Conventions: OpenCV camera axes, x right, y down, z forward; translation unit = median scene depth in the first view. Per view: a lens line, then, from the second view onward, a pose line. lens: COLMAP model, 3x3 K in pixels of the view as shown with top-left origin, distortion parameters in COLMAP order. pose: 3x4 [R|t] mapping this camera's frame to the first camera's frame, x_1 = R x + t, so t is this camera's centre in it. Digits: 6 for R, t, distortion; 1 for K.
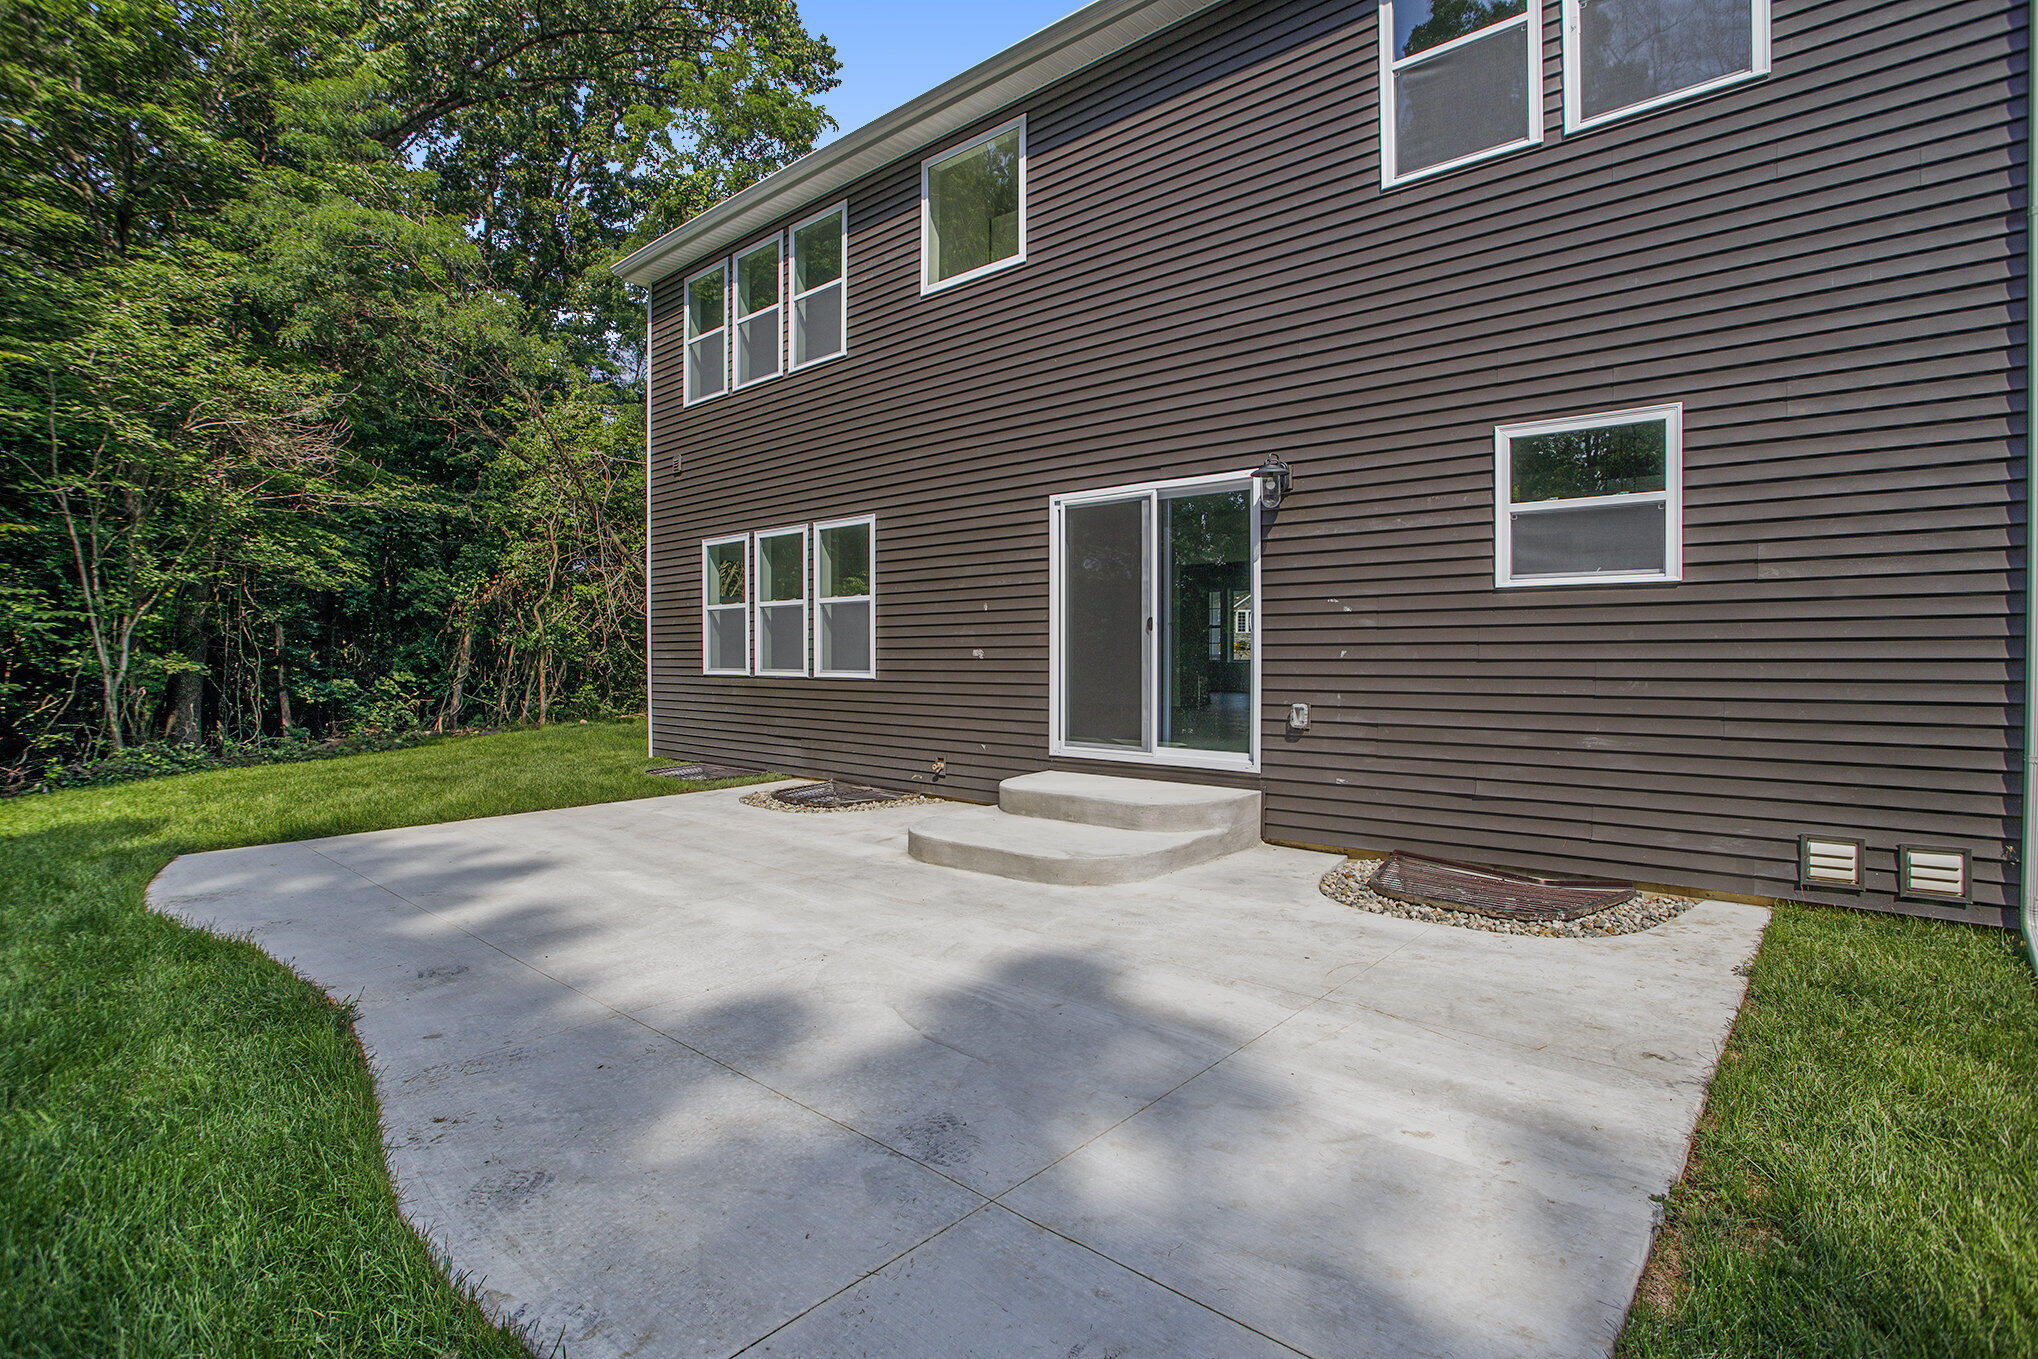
lens RADIAL K [[1007.9, 0, 1044.6], [0, 1007.9, 668.7], [0, 0, 1]] dist [-0.037617, 0.009784]
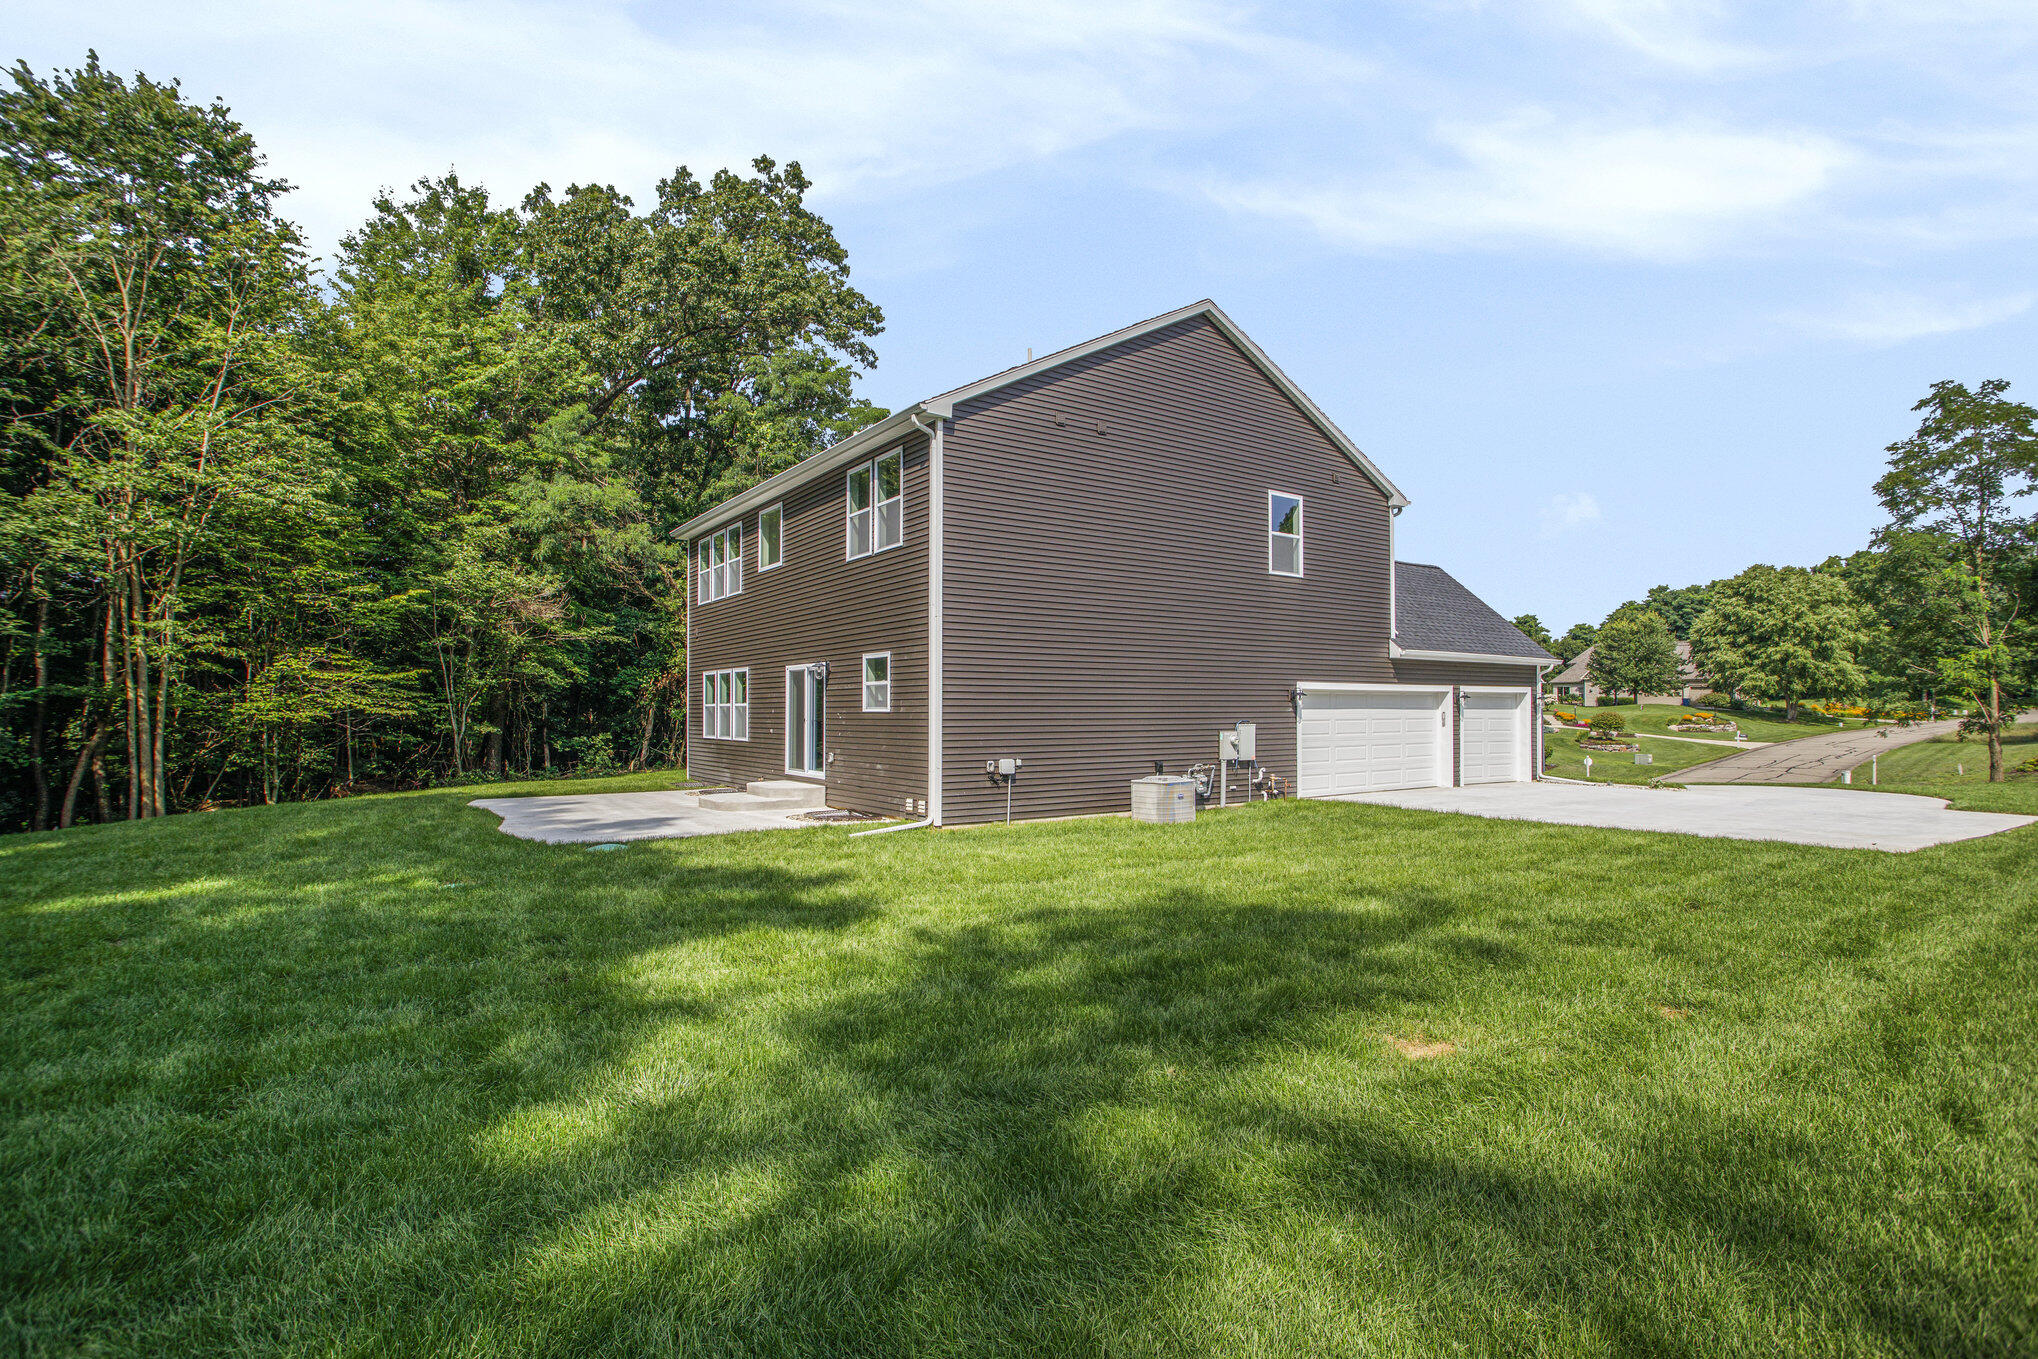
lens RADIAL K [[1007.9, 0, 1040.1], [0, 1007.9, 728.6], [0, 0, 1]] dist [-0.037617, 0.009784]
pose [[0.972690, 0.007407, -0.231991, 0.904511], [-0.007433, 0.999972, 0.000762, -0.021668], [0.231990, 0.000983, 0.972718, -0.933201]]
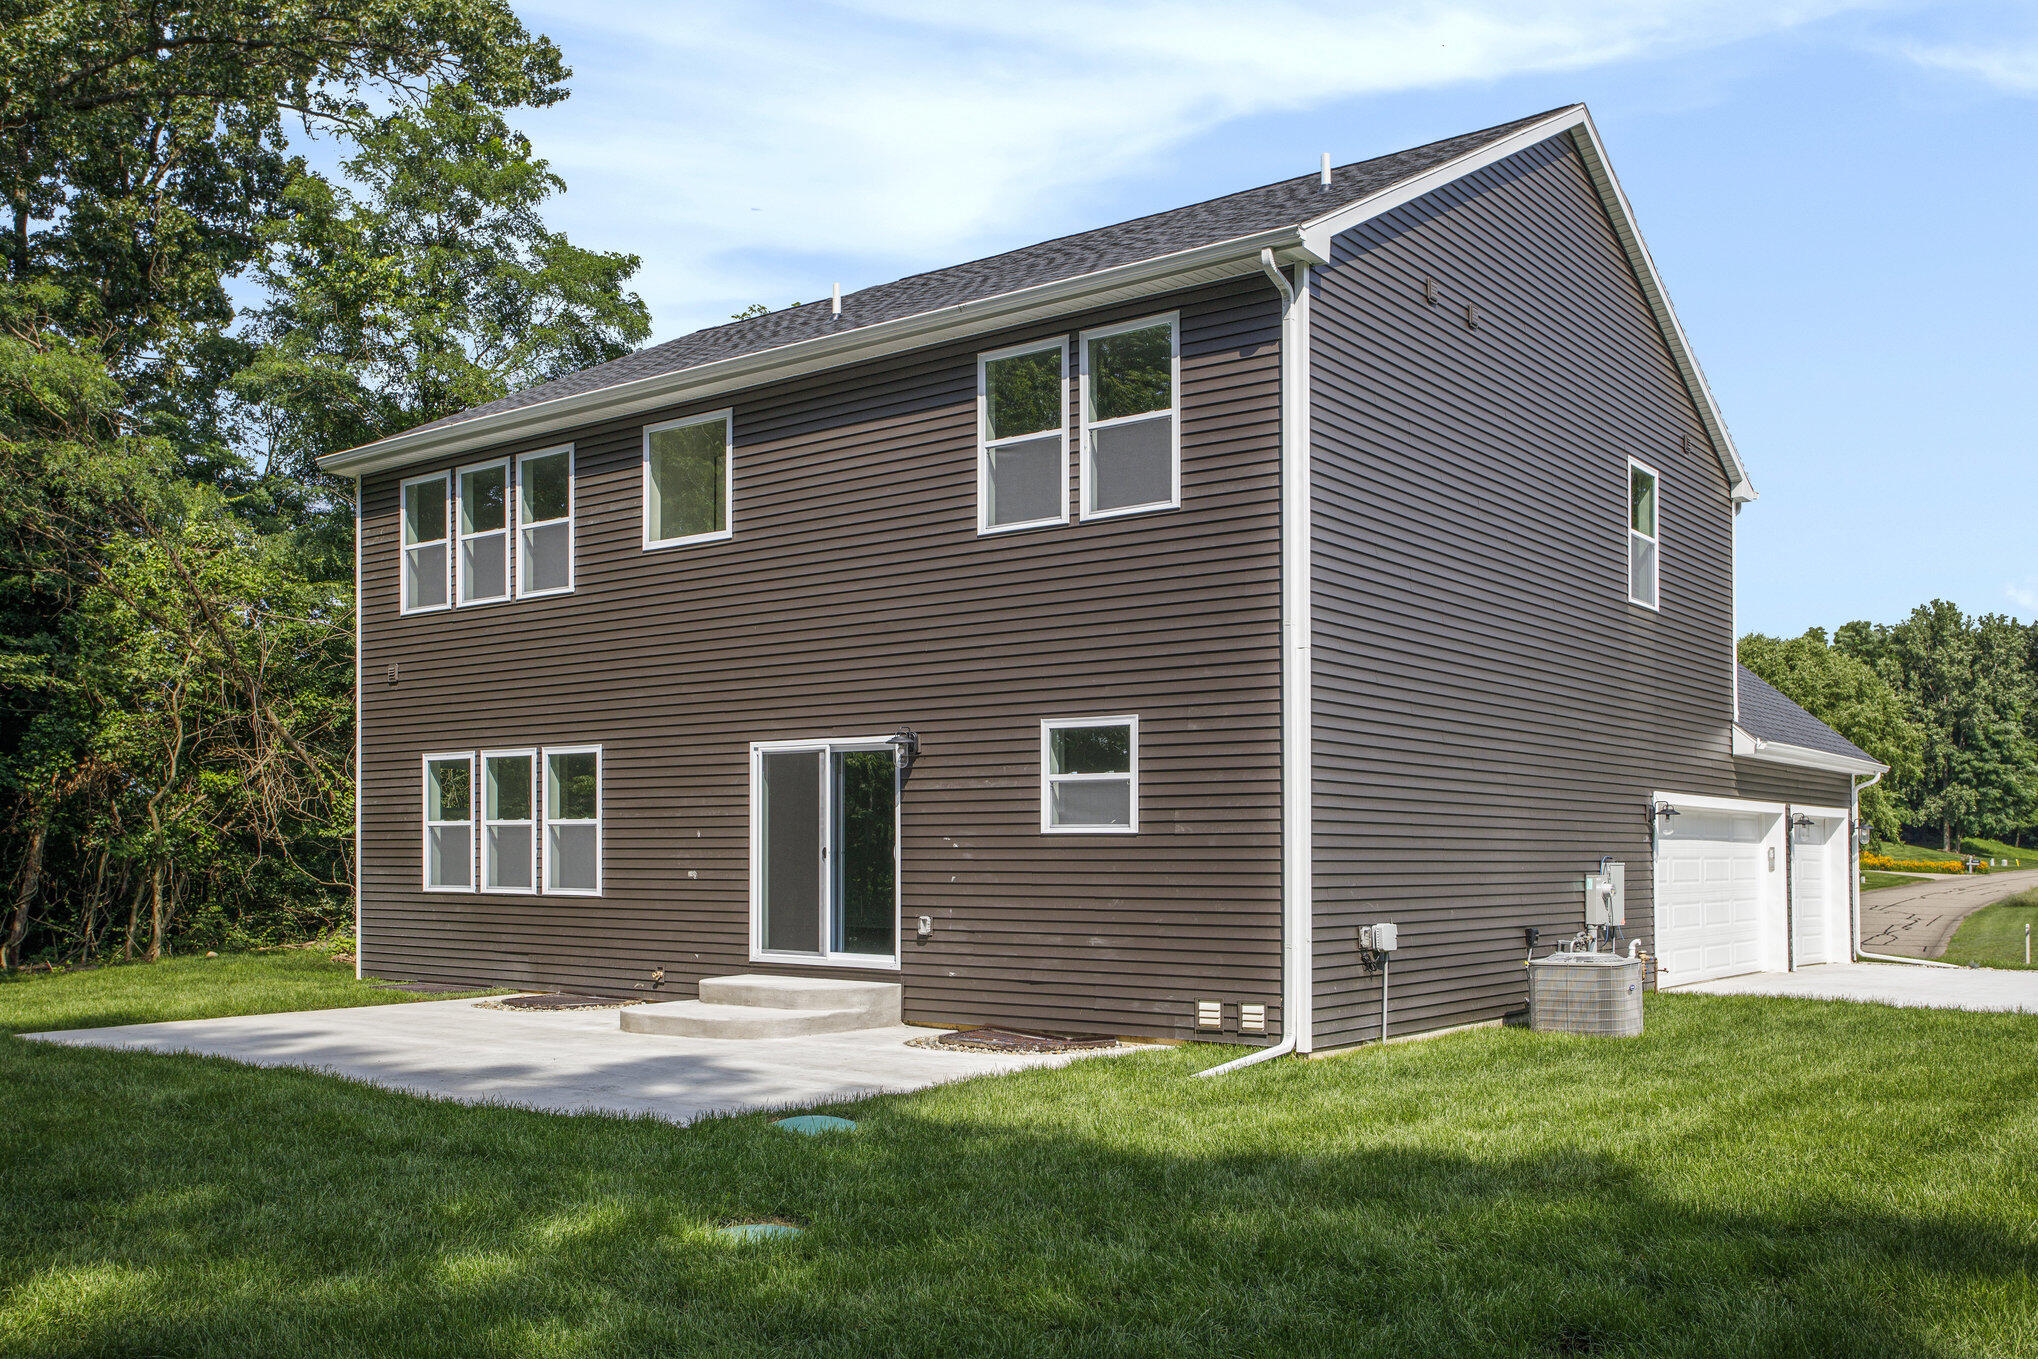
lens RADIAL K [[1748.2, 0, 1087.5], [0, 1748.2, 890.0], [0, 0, 1]] dist [0.075590, -0.012665]
pose [[0.996560, 0.007261, 0.082554, 0.181657], [-0.007298, 0.999973, 0.000149, -0.000800], [-0.082551, -0.000751, 0.996587, -0.856583]]
